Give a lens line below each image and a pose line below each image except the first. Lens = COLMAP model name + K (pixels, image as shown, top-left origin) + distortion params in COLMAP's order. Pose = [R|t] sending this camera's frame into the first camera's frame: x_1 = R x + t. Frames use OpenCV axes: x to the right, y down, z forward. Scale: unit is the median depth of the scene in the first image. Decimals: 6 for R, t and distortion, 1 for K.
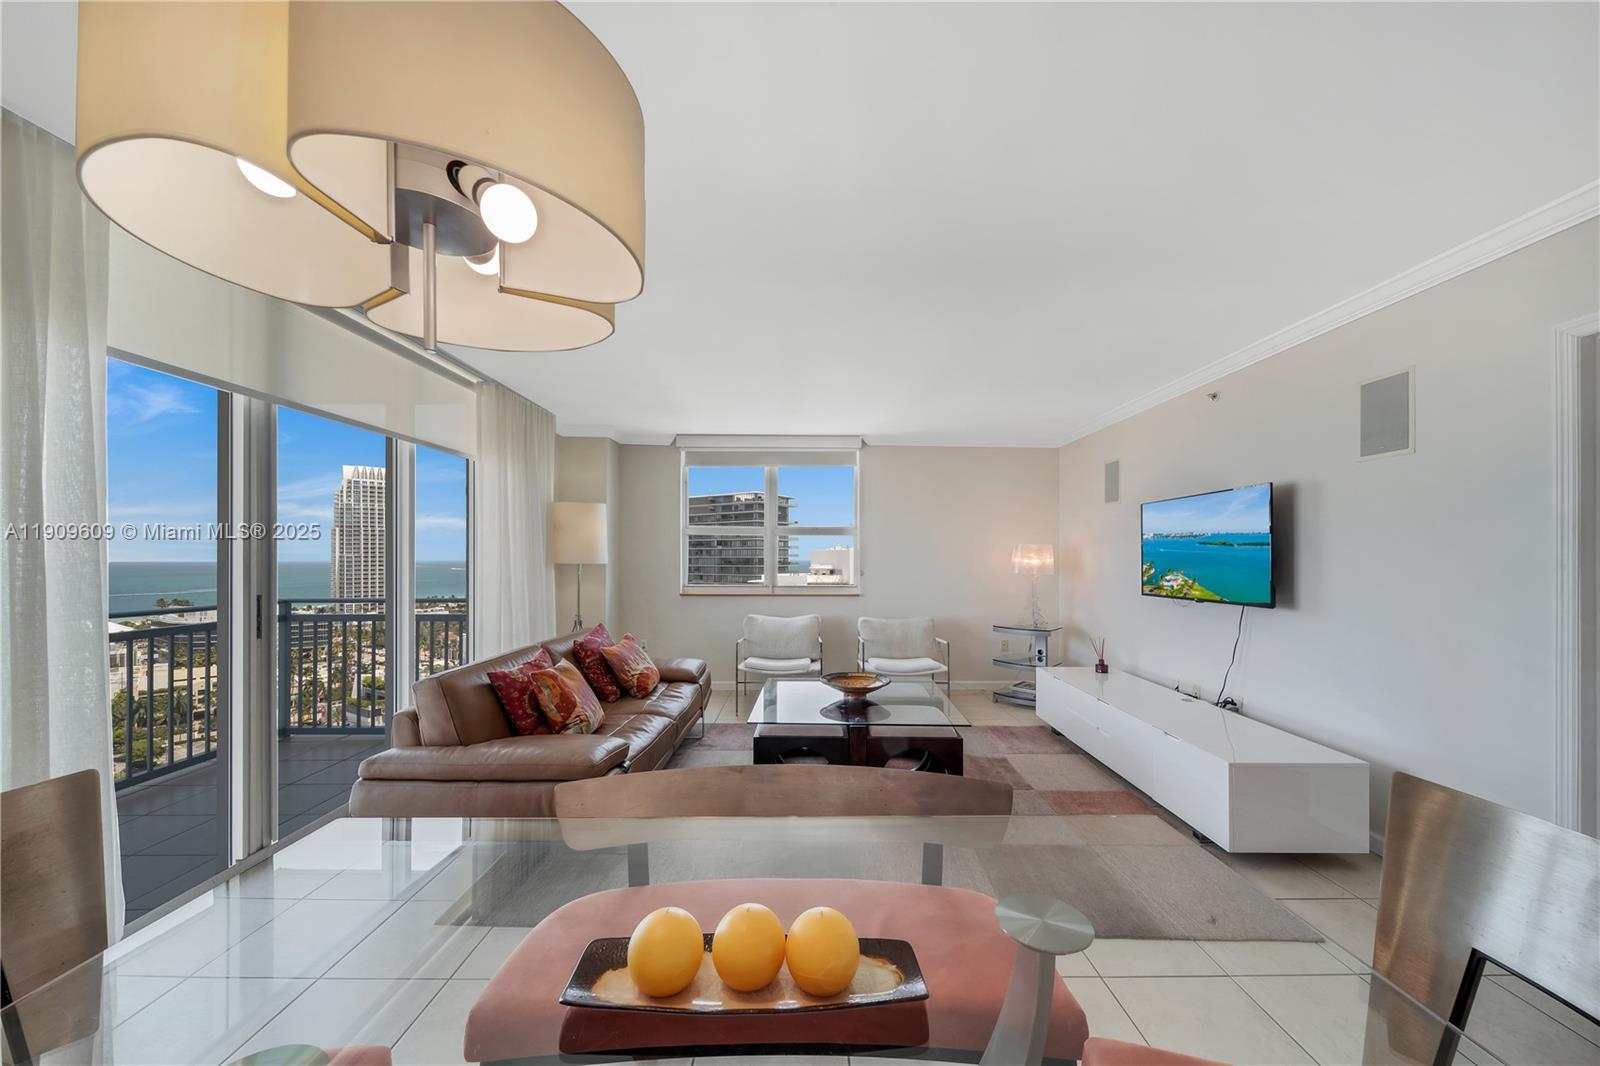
lens RADIAL K [[576.2, 0, 781.4], [0, 576.2, 555.7], [0, 0, 1]] dist [-0.015709, 0.000135]
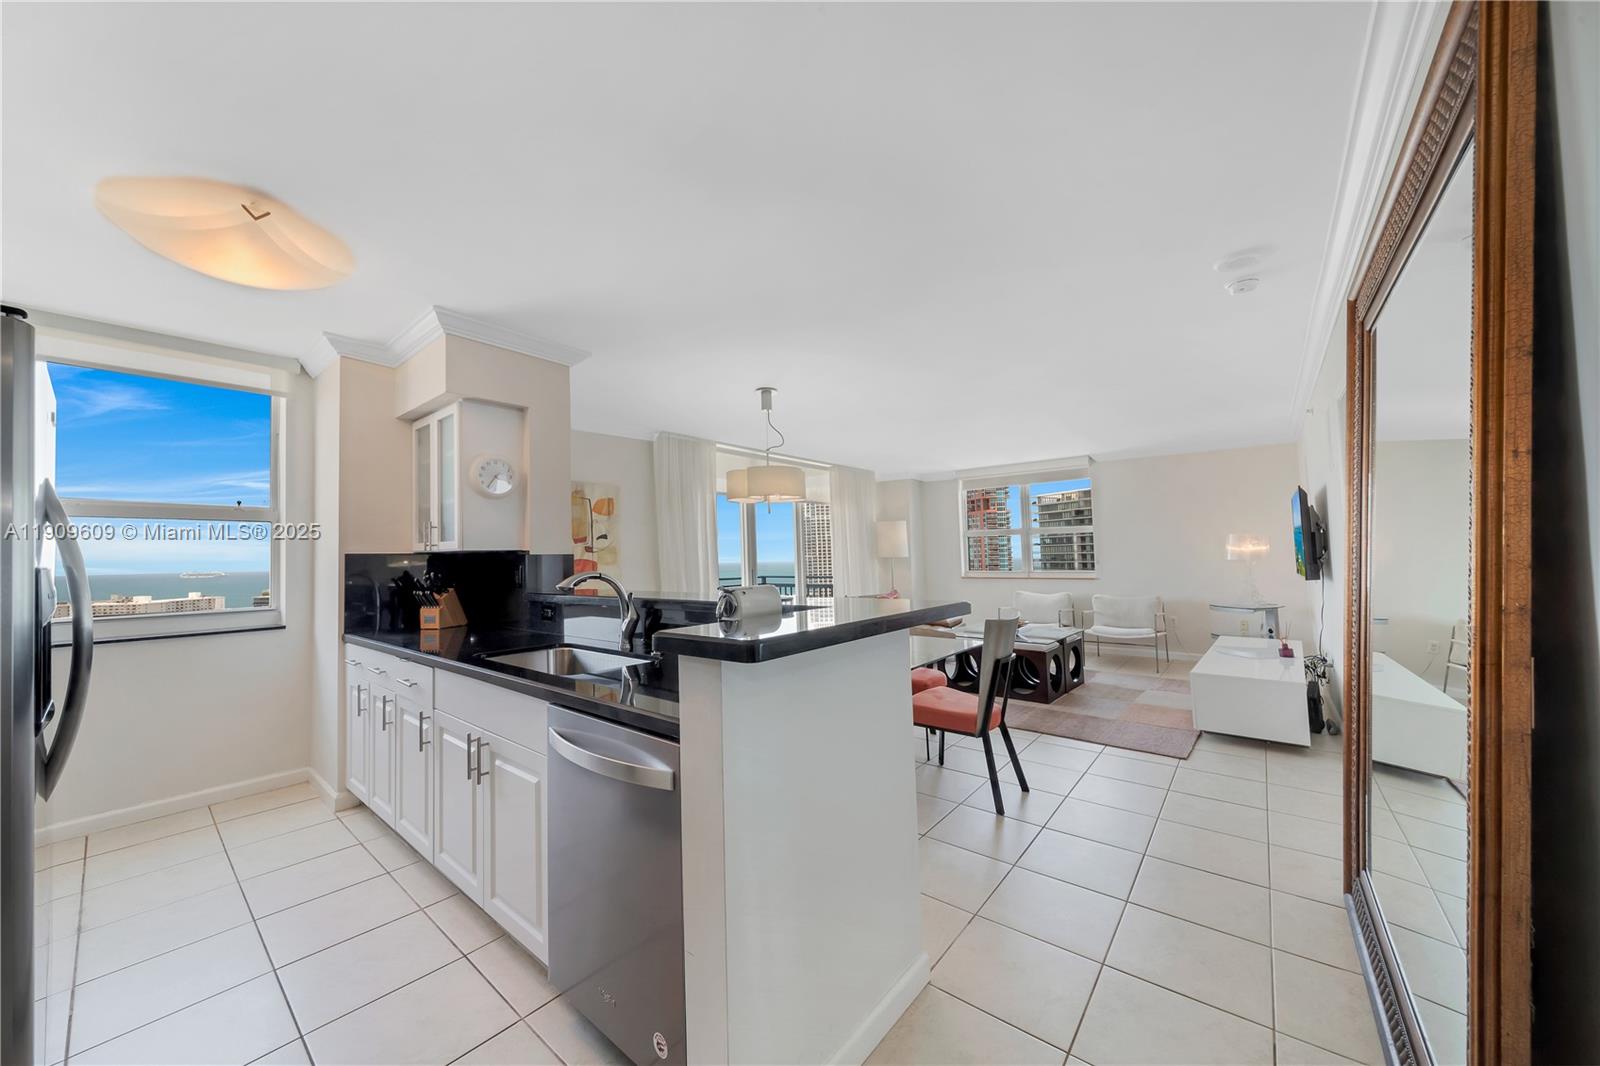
lens RADIAL K [[556.6, 0, 805.1], [0, 556.6, 552.6], [0, 0, 1]] dist [-0.005466, -0.000117]
pose [[0.792002, -0.021272, -0.610147, 0.558703], [0.020616, 0.999755, -0.008094, 0.010472], [0.610170, -0.006168, 0.792247, -0.562180]]
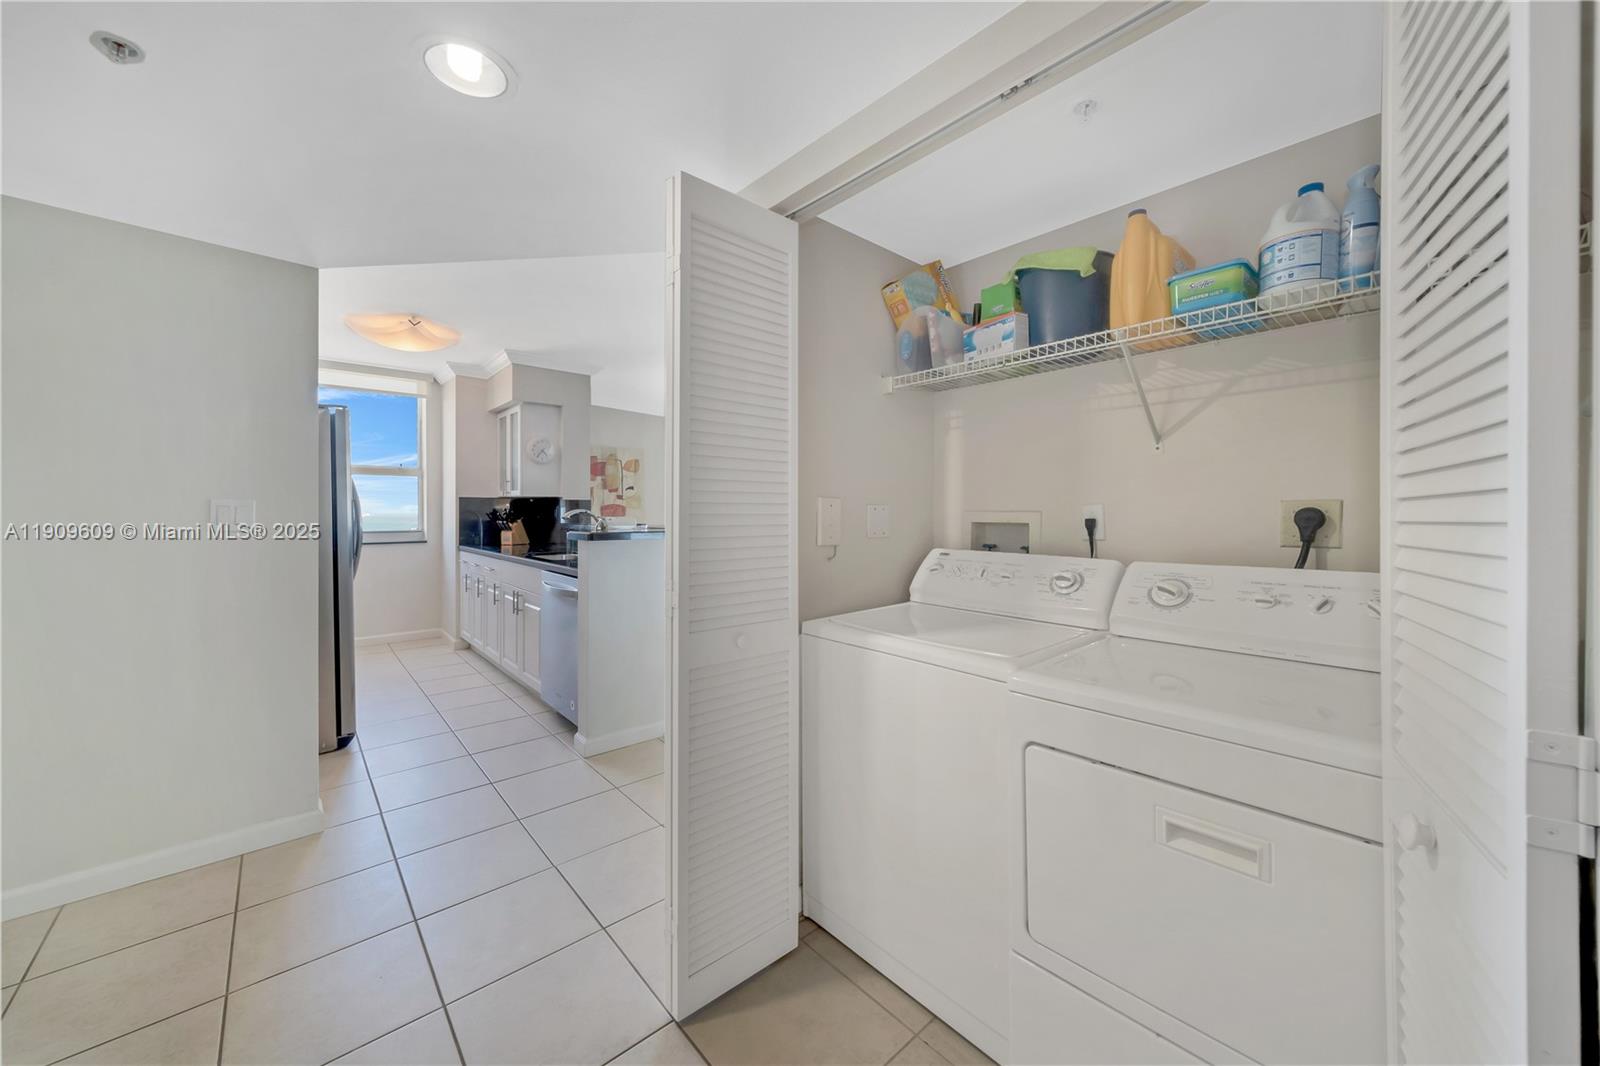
lens RADIAL K [[572.5, 0, 801.5], [0, 572.5, 527.7], [0, 0, 1]] dist [-0.002723, -0.000097]
pose [[0.681505, 0.022469, -0.731468, 1.064052], [0.000357, 0.999518, 0.031036, 0.022092], [0.731813, -0.021413, 0.681169, -0.659019]]
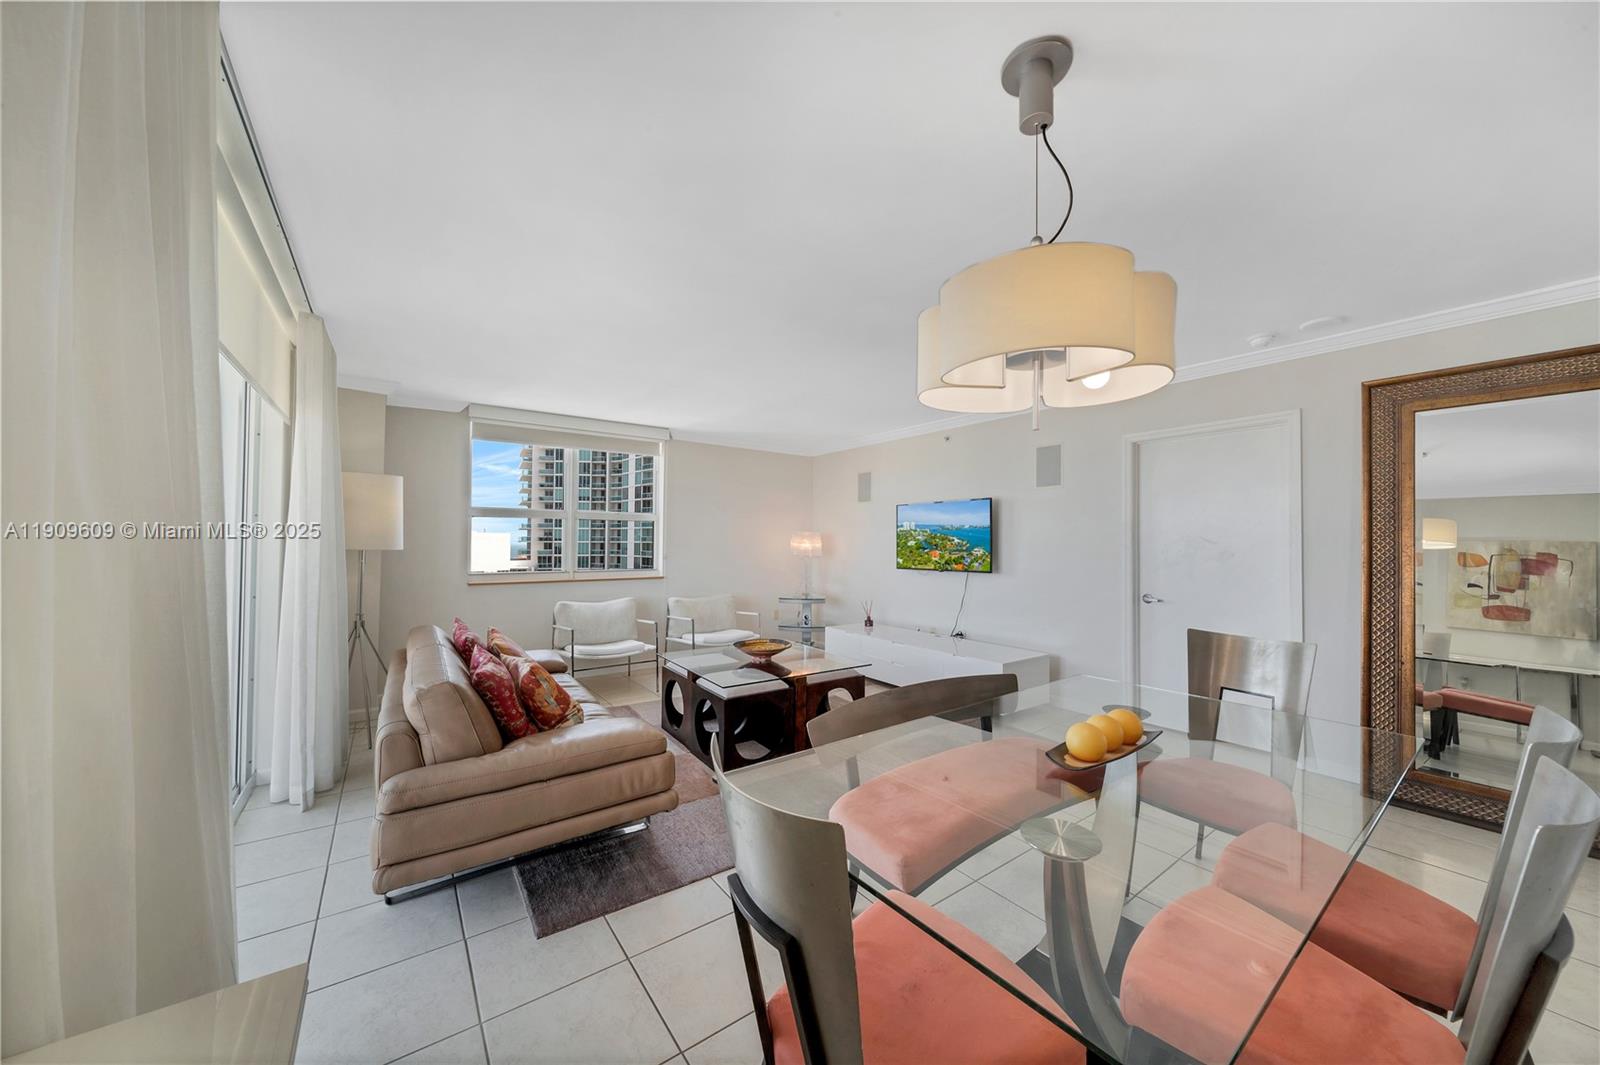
lens RADIAL K [[572.5, 0, 801.5], [0, 572.5, 527.2], [0, 0, 1]] dist [-0.002723, -0.000097]
pose [[0.798638, 0.016972, 0.601572, -0.451988], [-0.003691, 0.999722, -0.023305, -0.001267], [-0.601800, 0.016392, 0.798479, -0.005111]]
